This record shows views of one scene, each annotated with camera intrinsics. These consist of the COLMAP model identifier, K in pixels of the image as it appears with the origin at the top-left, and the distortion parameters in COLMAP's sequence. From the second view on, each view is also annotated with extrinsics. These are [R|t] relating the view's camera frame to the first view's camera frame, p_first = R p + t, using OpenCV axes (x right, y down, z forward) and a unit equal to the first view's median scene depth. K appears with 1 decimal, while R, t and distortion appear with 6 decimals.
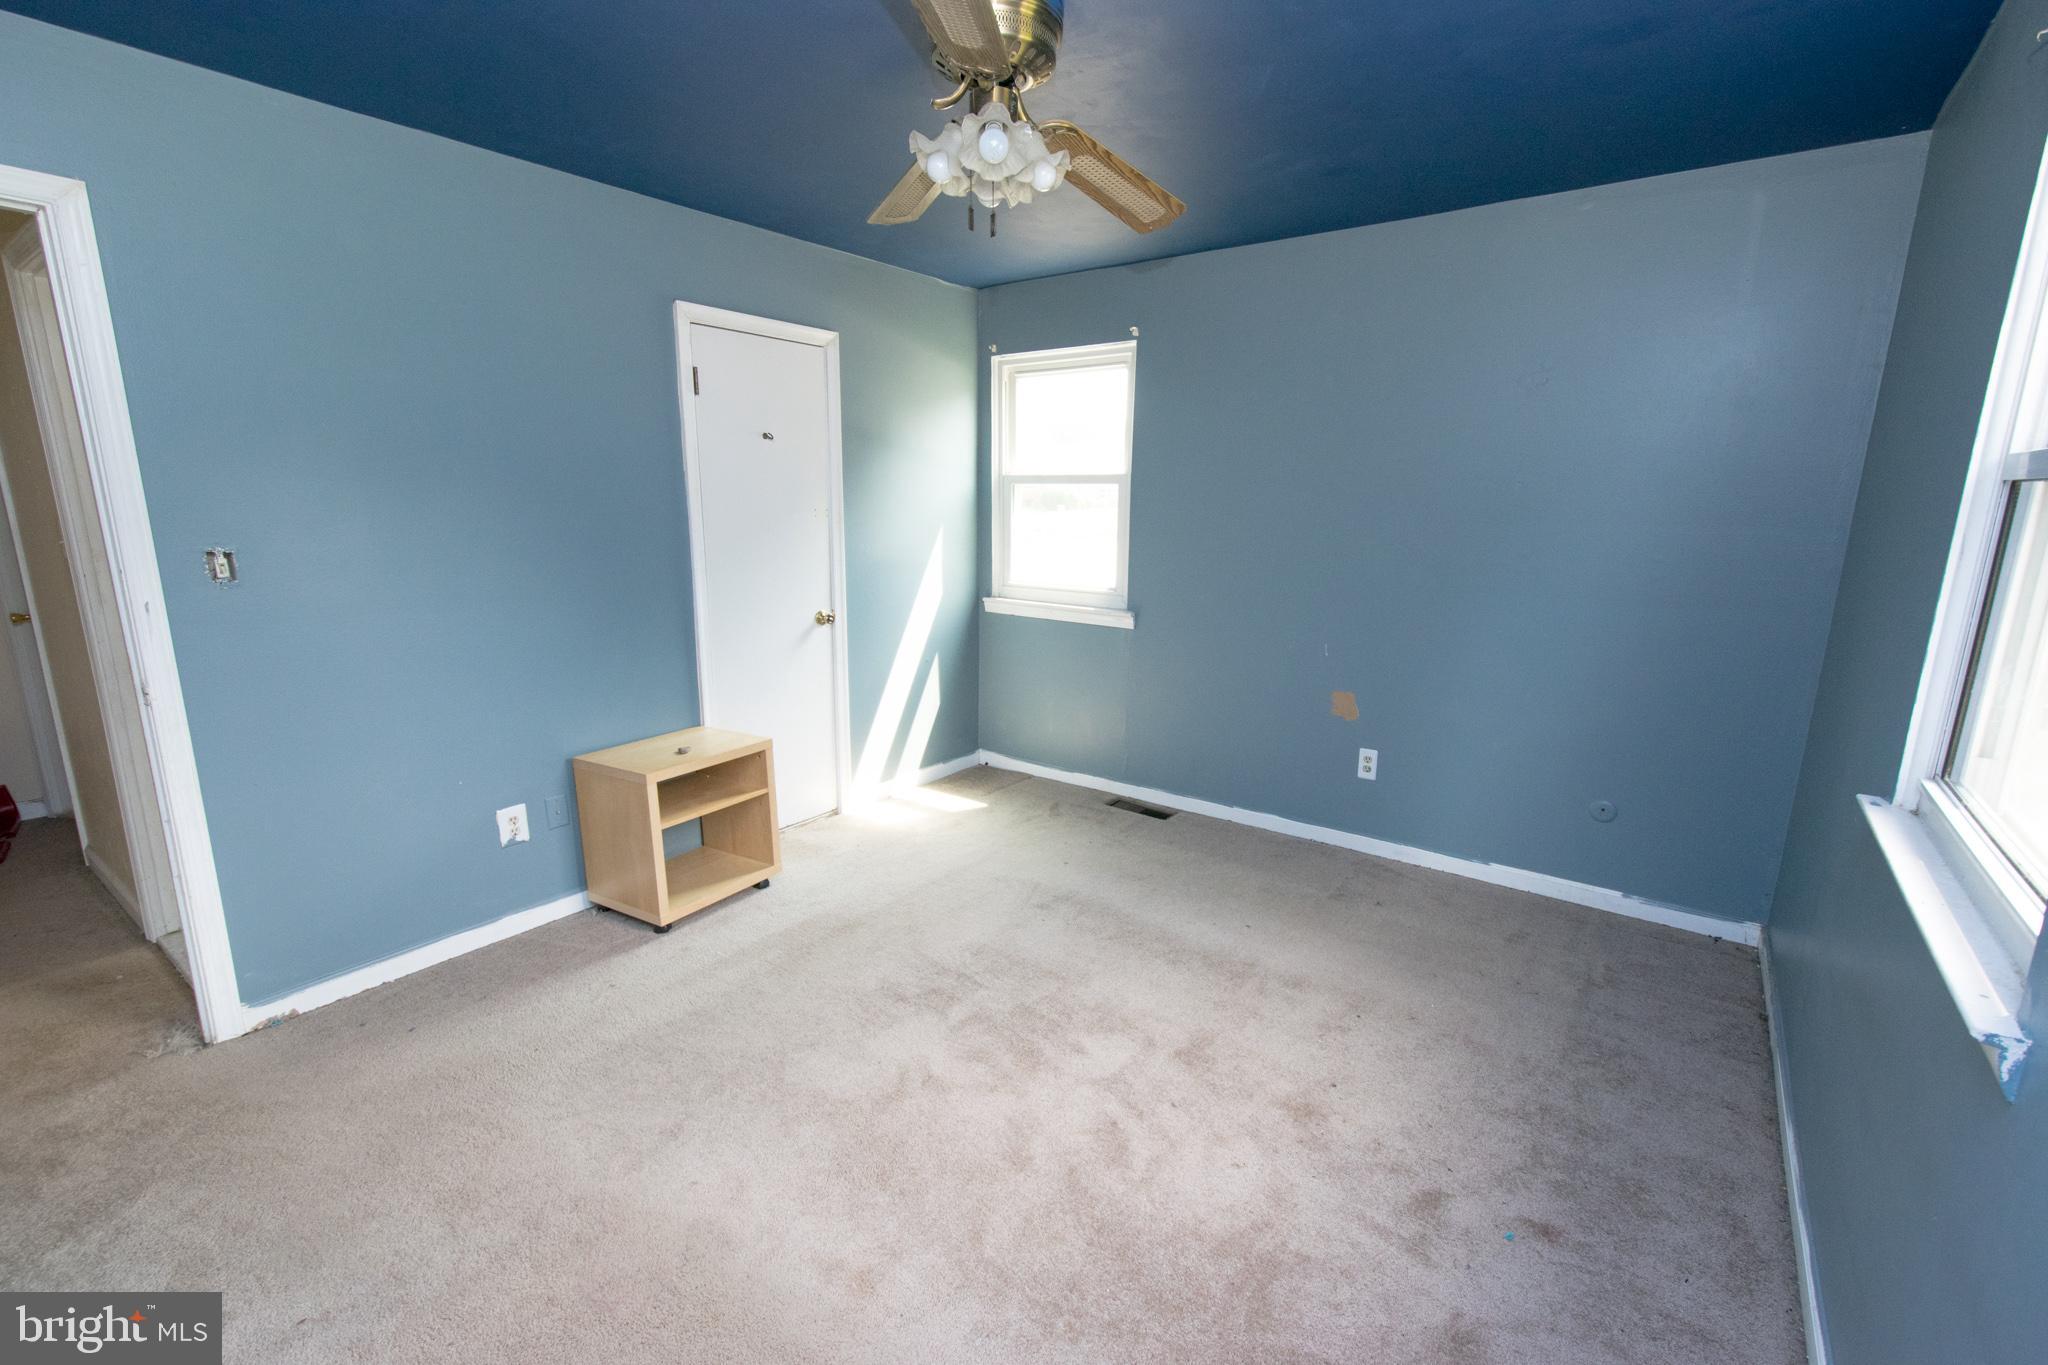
lens RADIAL K [[893.0, 0, 1027.0], [0, 893.0, 691.8], [0, 0, 1]] dist [0.006219, -0.000716]
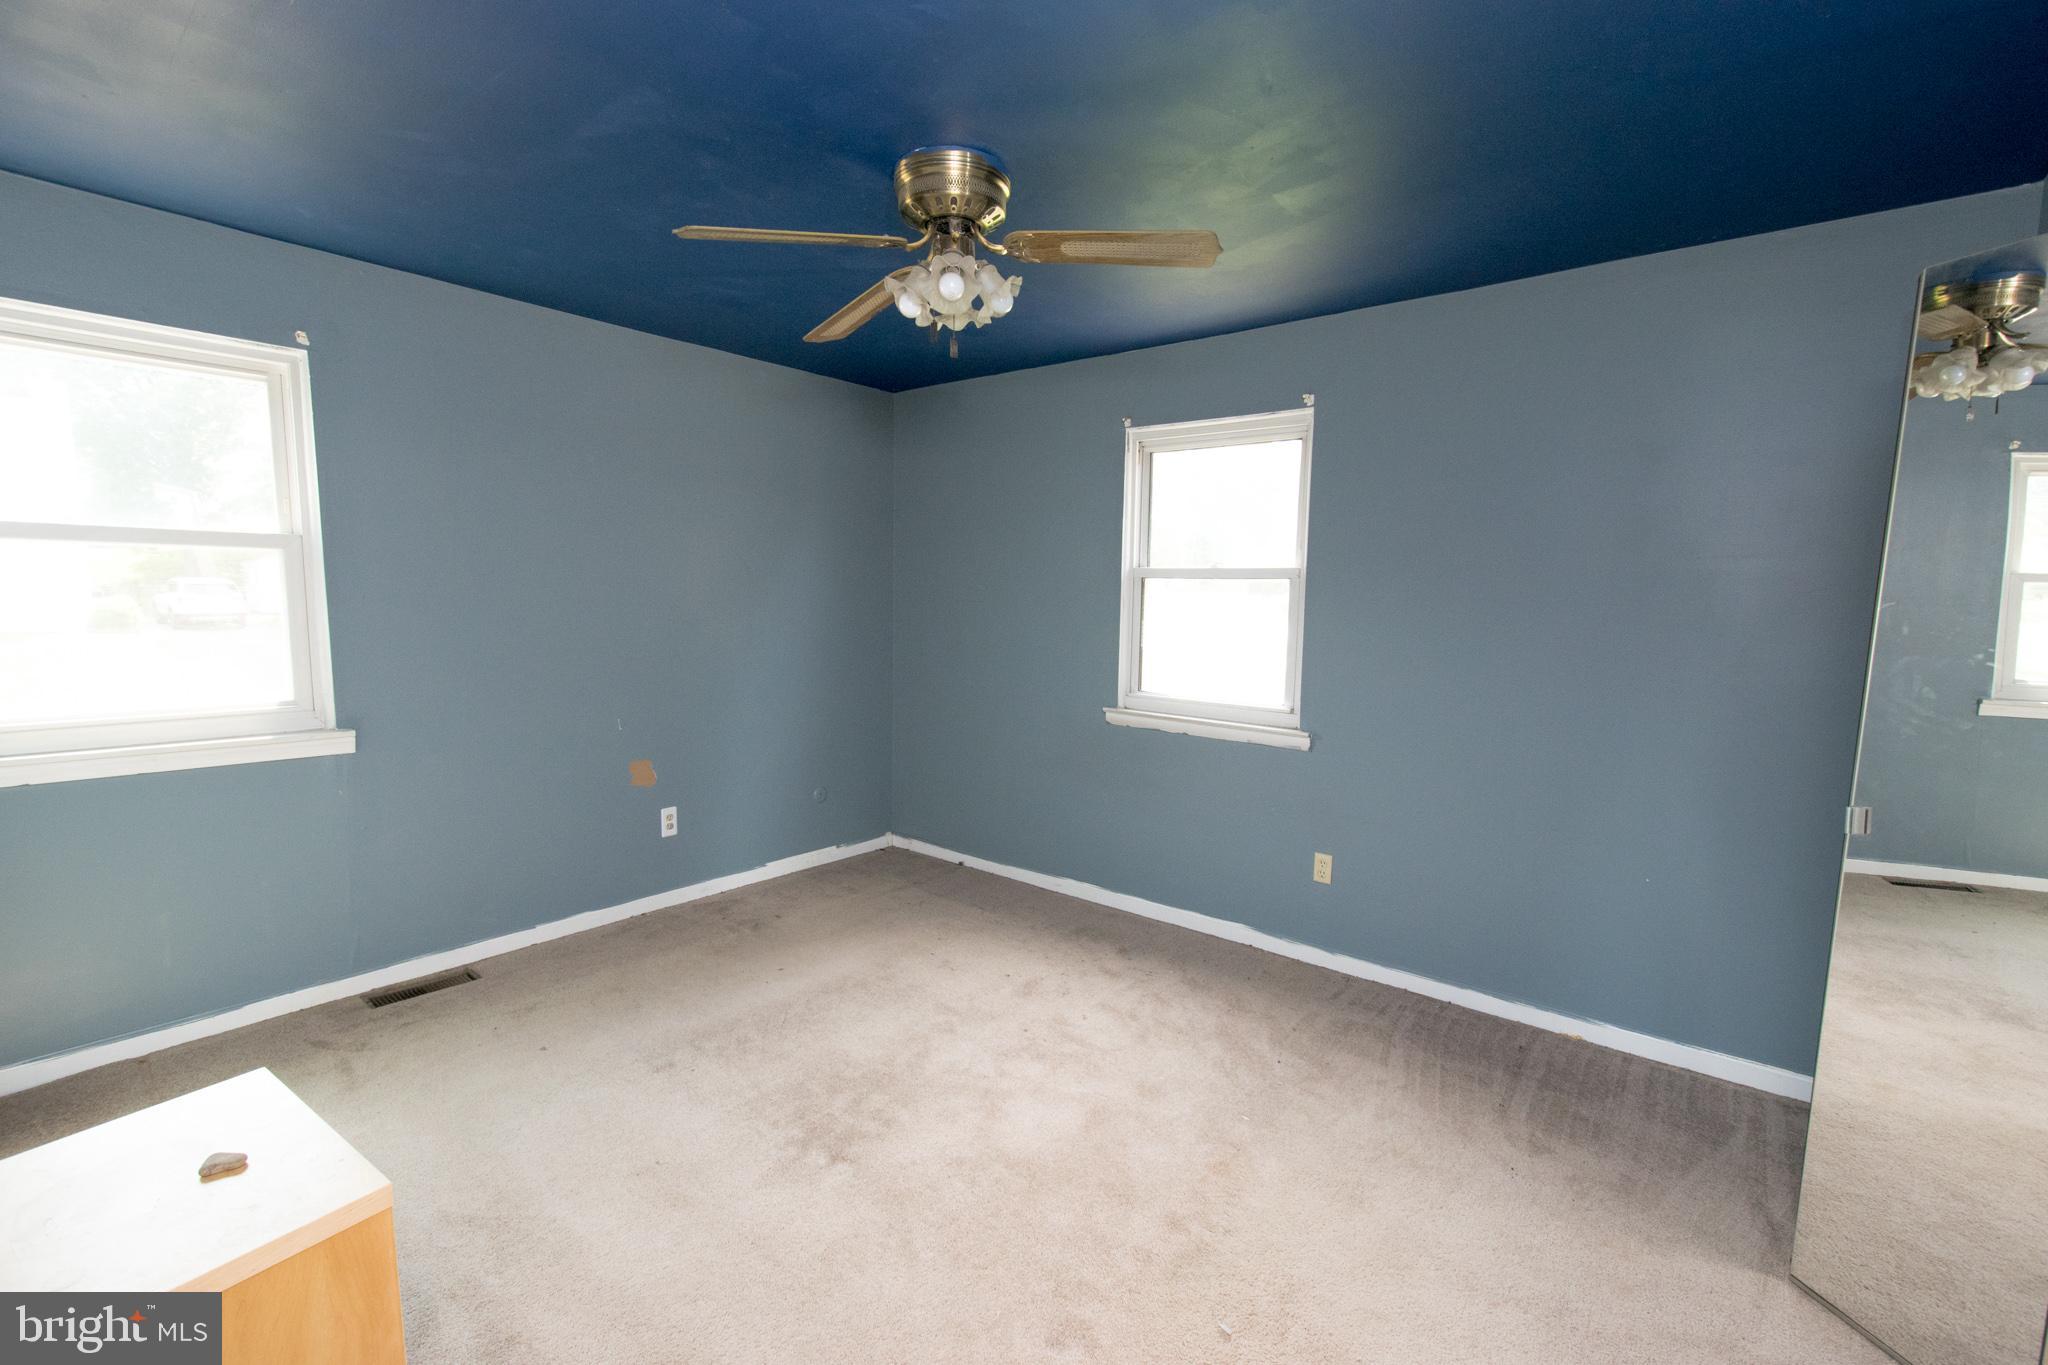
lens RADIAL K [[893.0, 0, 1027.0], [0, 893.0, 691.8], [0, 0, 1]] dist [0.006219, -0.000716]
pose [[0.026839, -0.117070, 0.992761, -0.652408], [0.195527, 0.974551, 0.109637, -0.104665], [-0.980331, 0.191169, 0.049047, 0.498239]]
